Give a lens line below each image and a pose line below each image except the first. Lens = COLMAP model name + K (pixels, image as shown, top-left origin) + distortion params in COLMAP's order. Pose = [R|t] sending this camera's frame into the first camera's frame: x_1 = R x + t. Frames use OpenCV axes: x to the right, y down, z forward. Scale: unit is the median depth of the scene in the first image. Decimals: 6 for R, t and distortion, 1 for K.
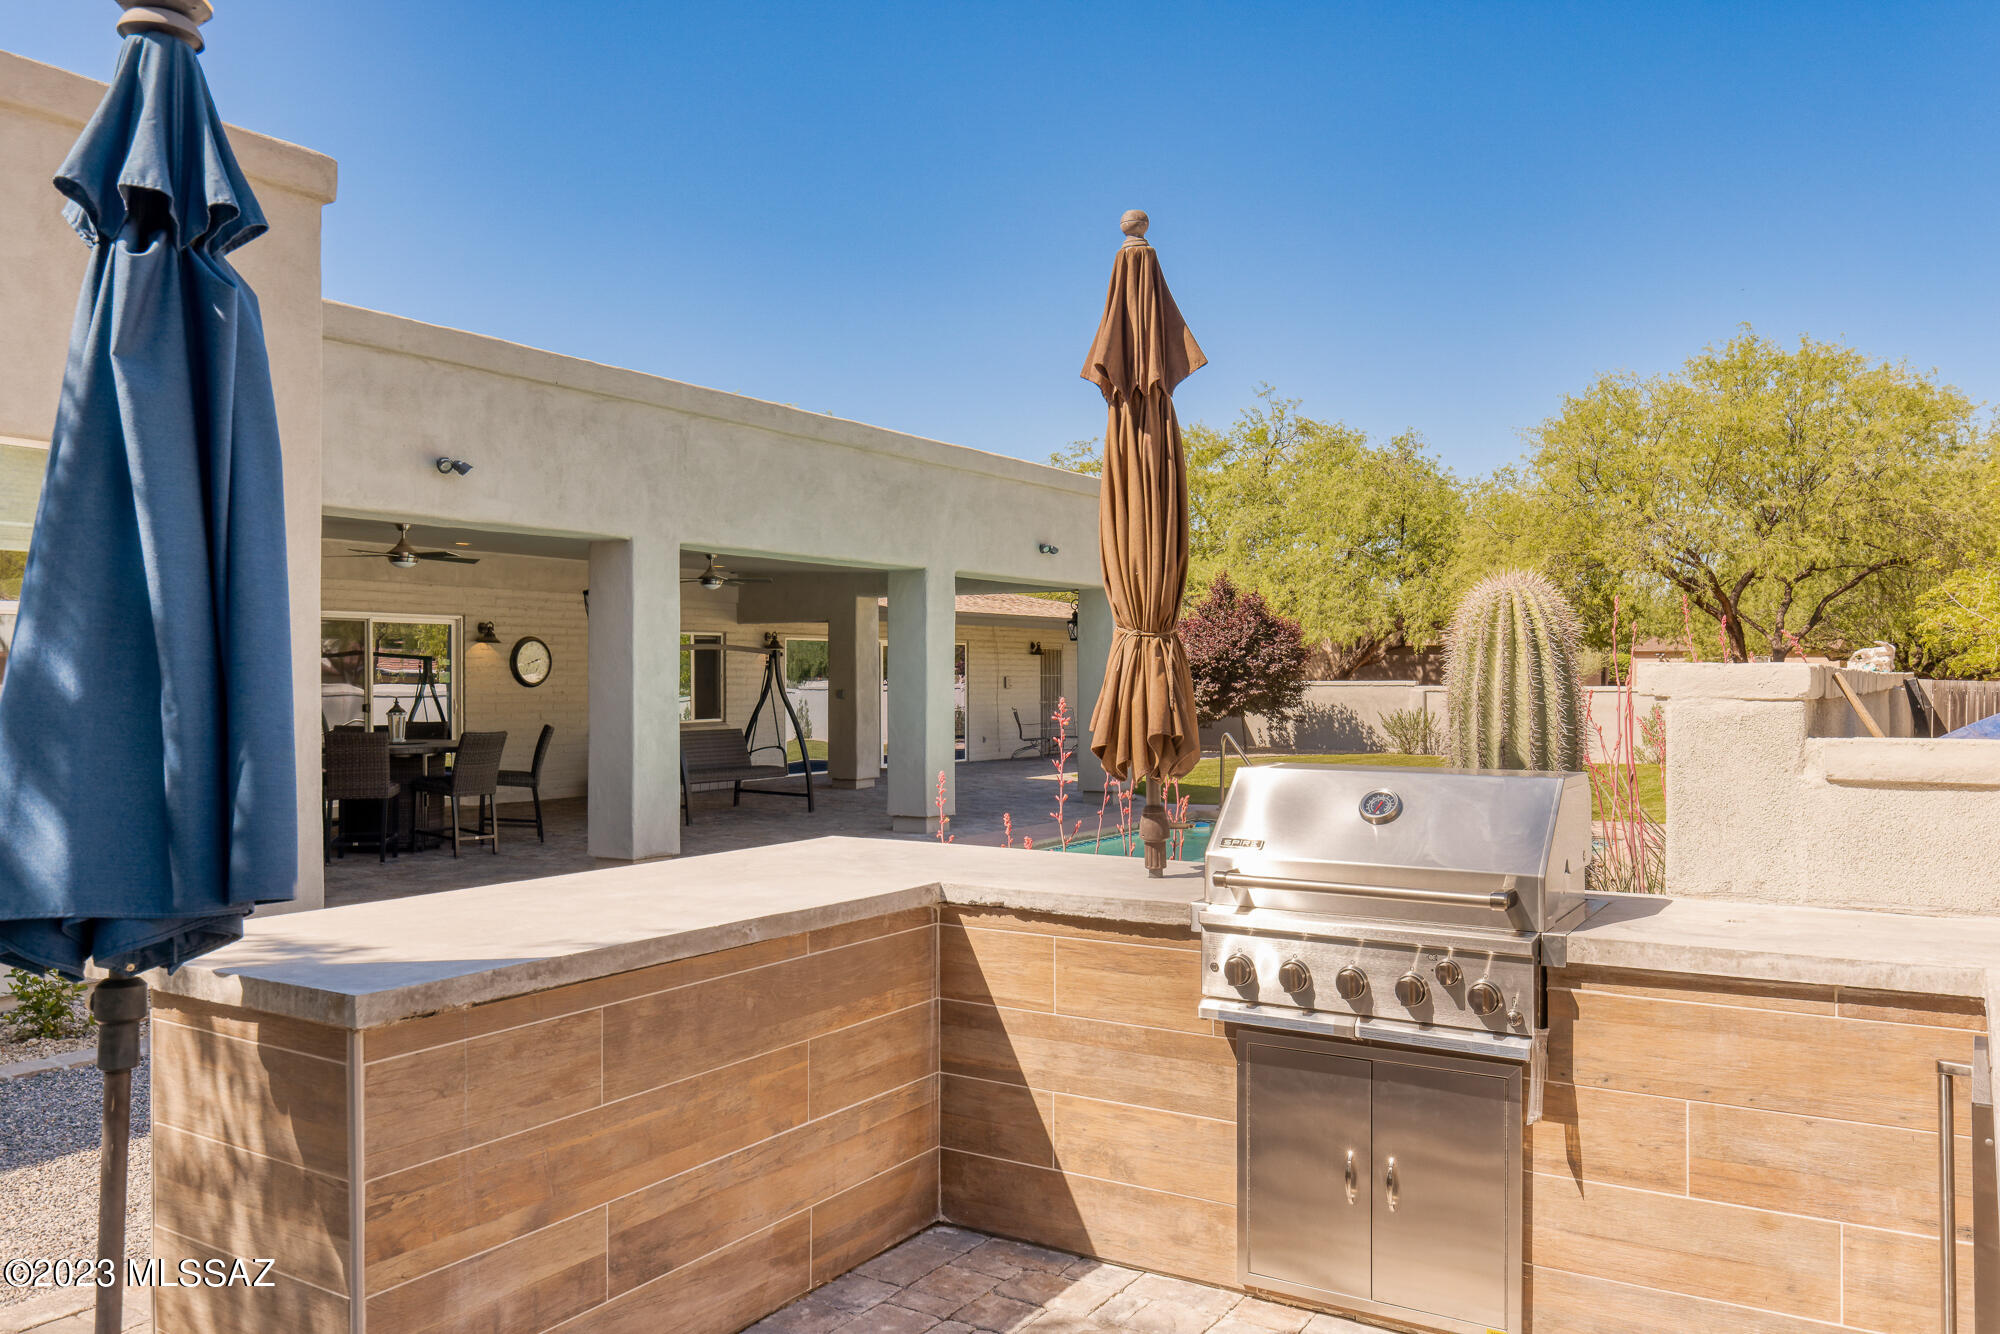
lens RADIAL K [[1495.6, 0, 999.6], [0, 1495.6, 658.6], [0, 0, 1]] dist [0.003899, -0.000934]
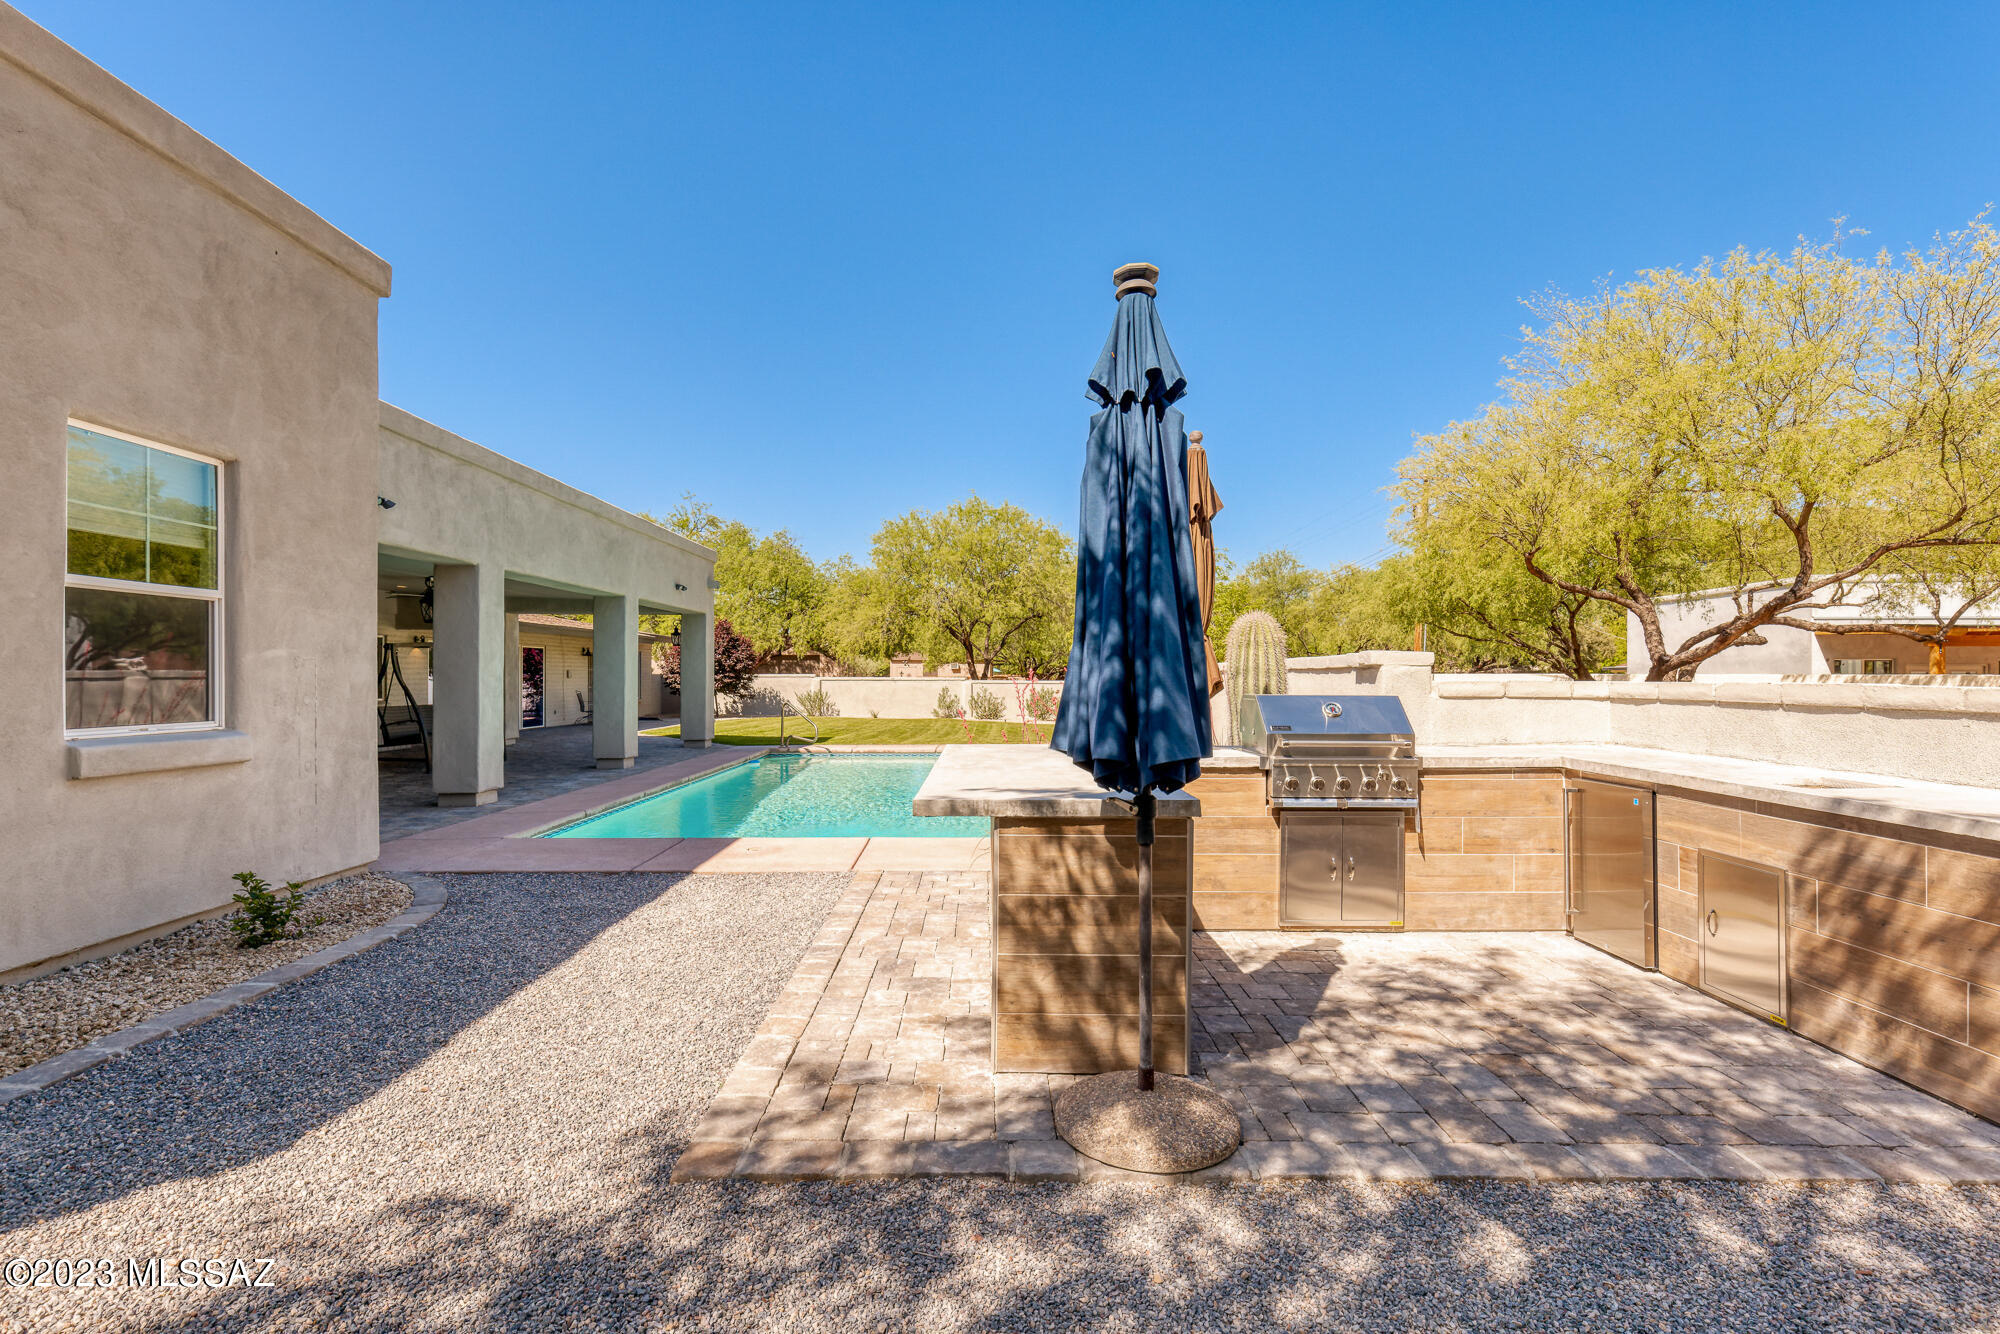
lens RADIAL K [[896.1, 0, 982.5], [0, 896.1, 670.6], [0, 0, 1]] dist [0.004082, 0.000021]
pose [[0.850348, 0.005316, 0.526193, -0.249167], [-0.008933, 0.999951, 0.004334, 0.010037], [-0.526144, -0.008386, 0.850354, 0.028238]]
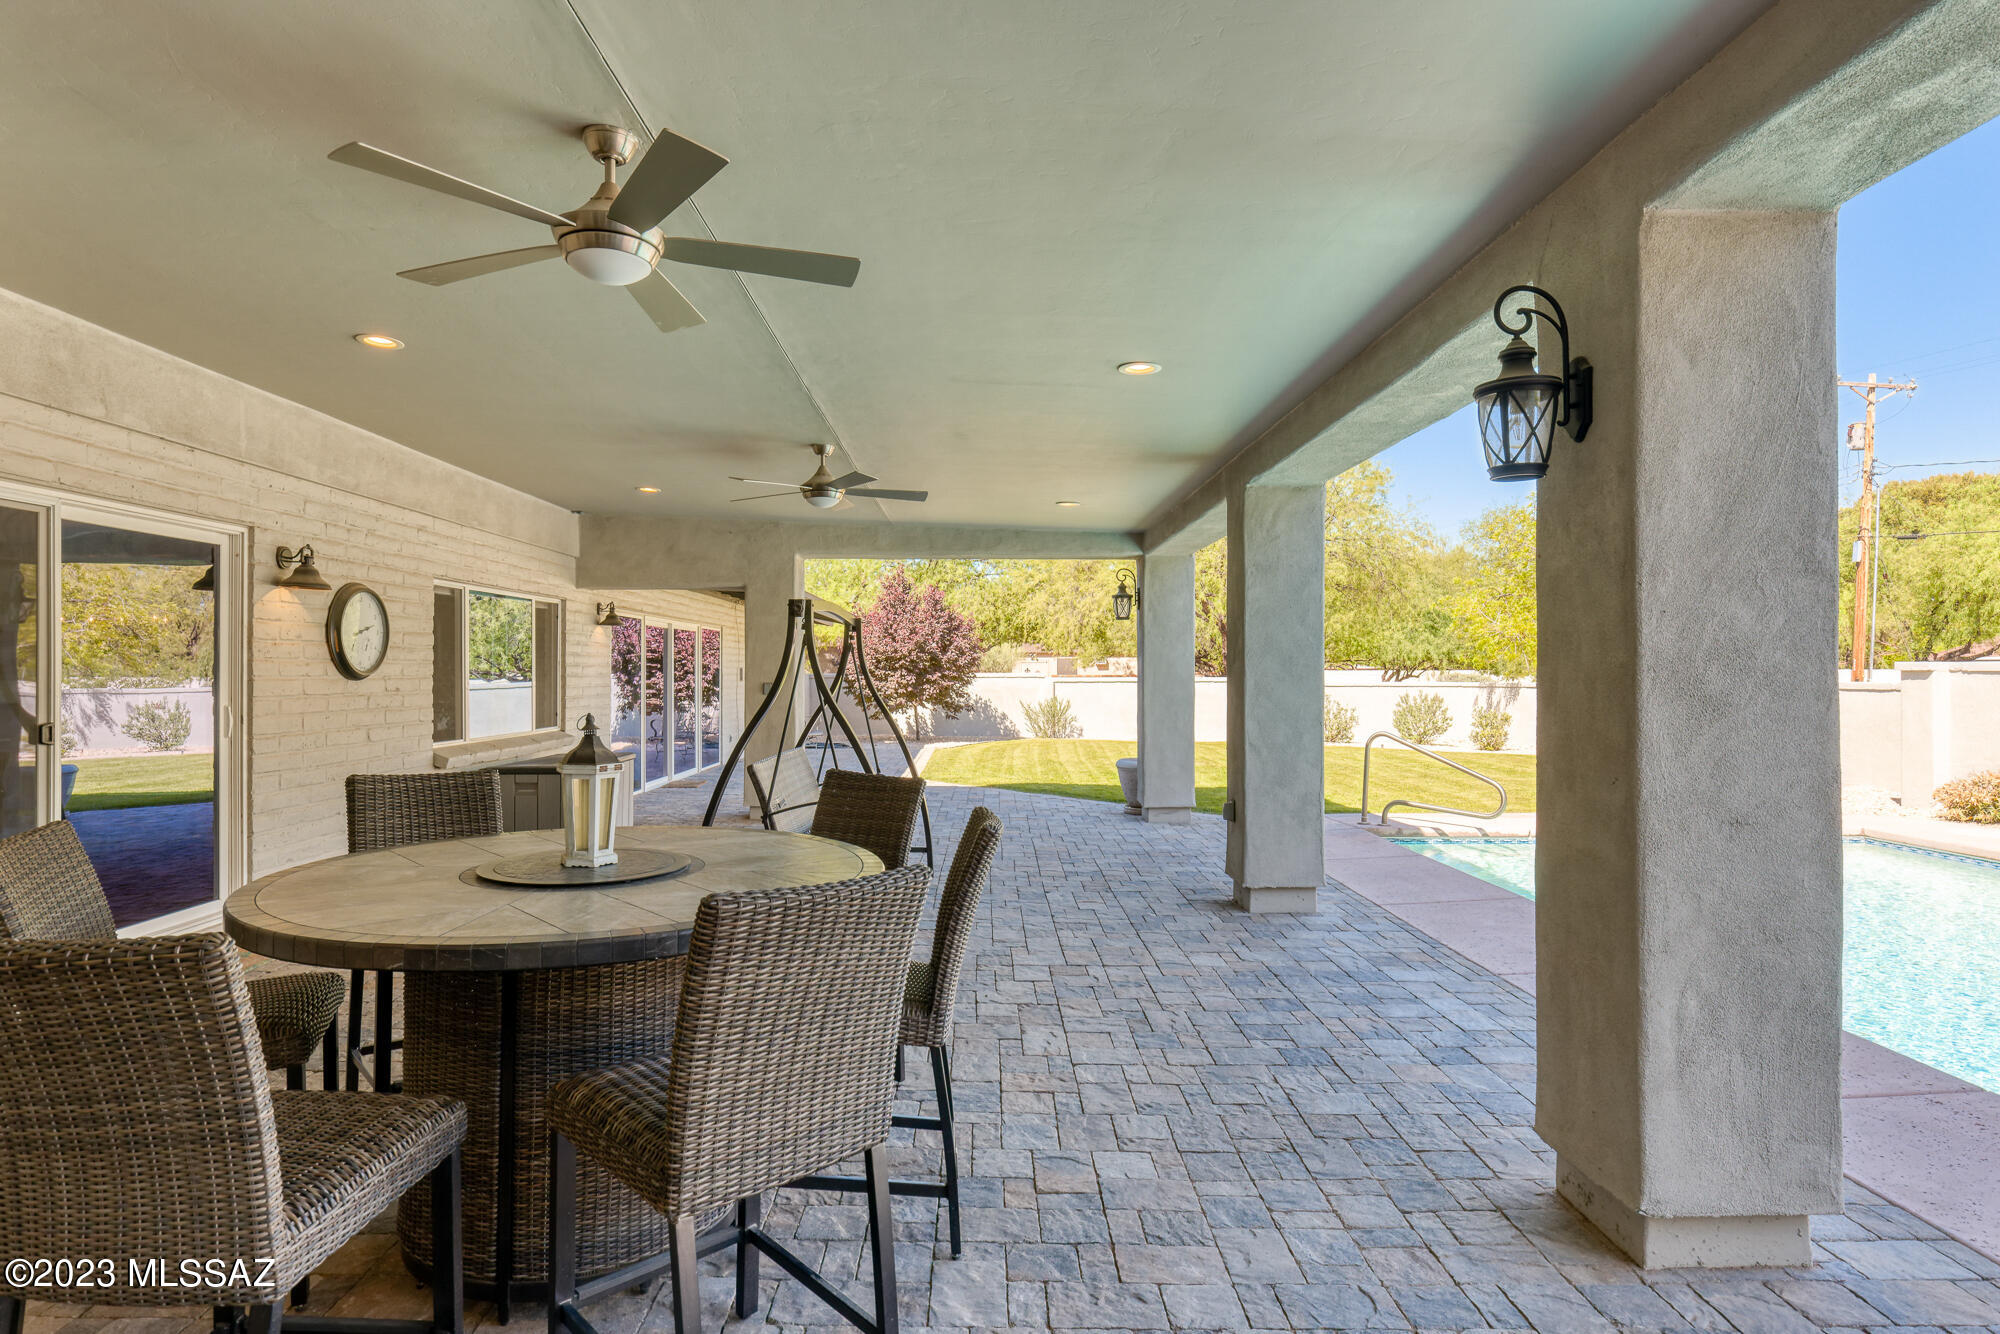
lens RADIAL K [[1088.0, 0, 1005.0], [0, 1088.0, 665.3], [0, 0, 1]] dist [-0.006683, -0.000881]
pose [[0.840220, 0.003965, 0.542231, -0.458239], [-0.007038, 0.999969, 0.003595, 0.015097], [-0.542200, -0.006836, 0.840222, 0.782841]]
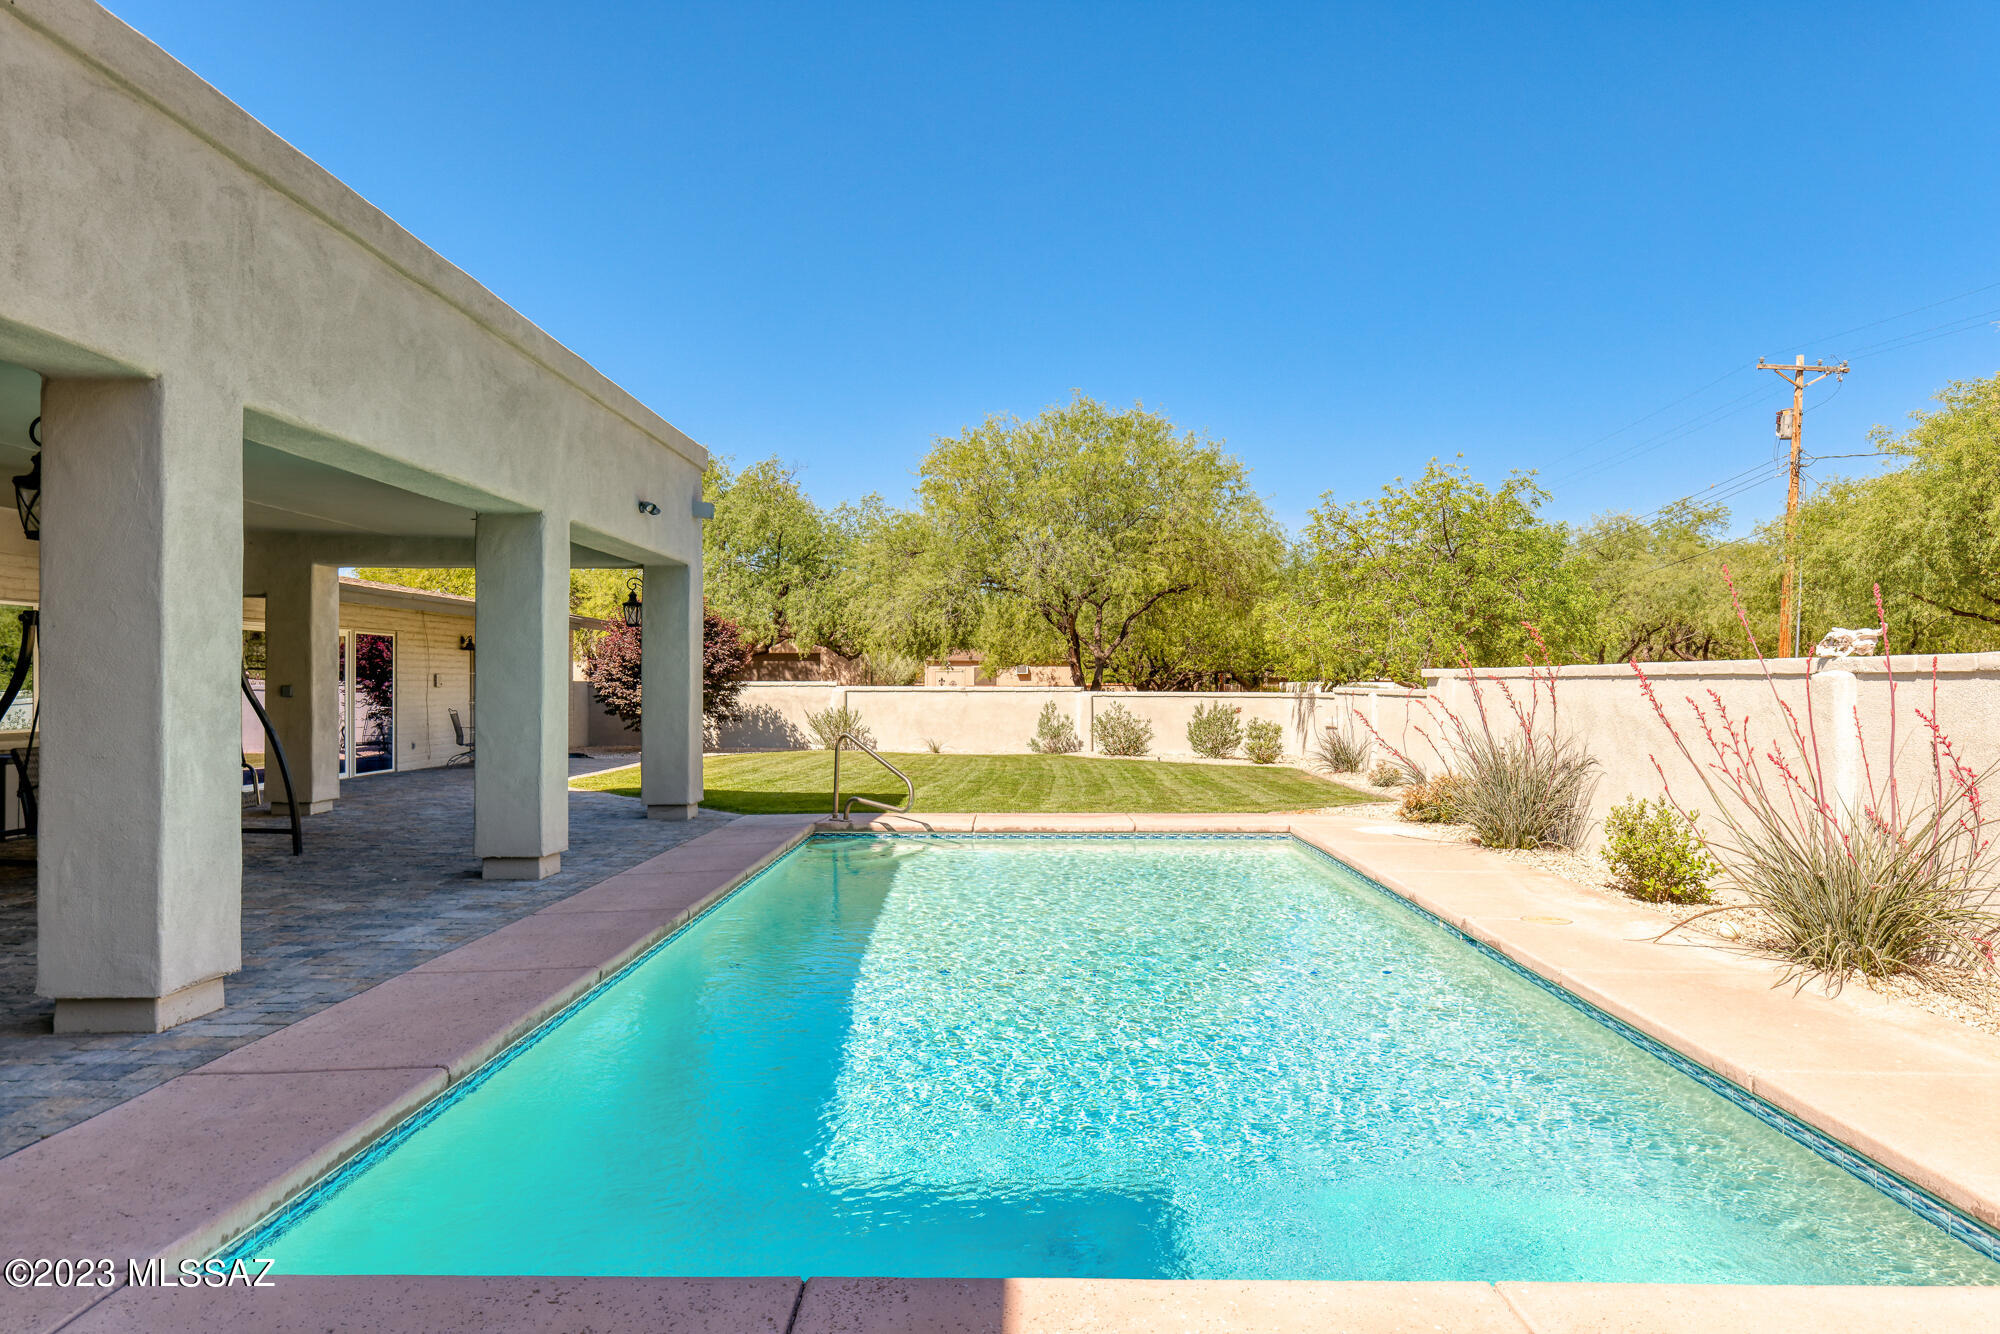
lens RADIAL K [[1243.6, 0, 1006.5], [0, 1243.6, 680.6], [0, 0, 1]] dist [0.005771, -0.003237]
pose [[0.855169, 0.004737, 0.518327, -0.190264], [-0.009454, 0.999934, 0.006461, 0.016798], [-0.518262, -0.010425, 0.855158, 0.417207]]
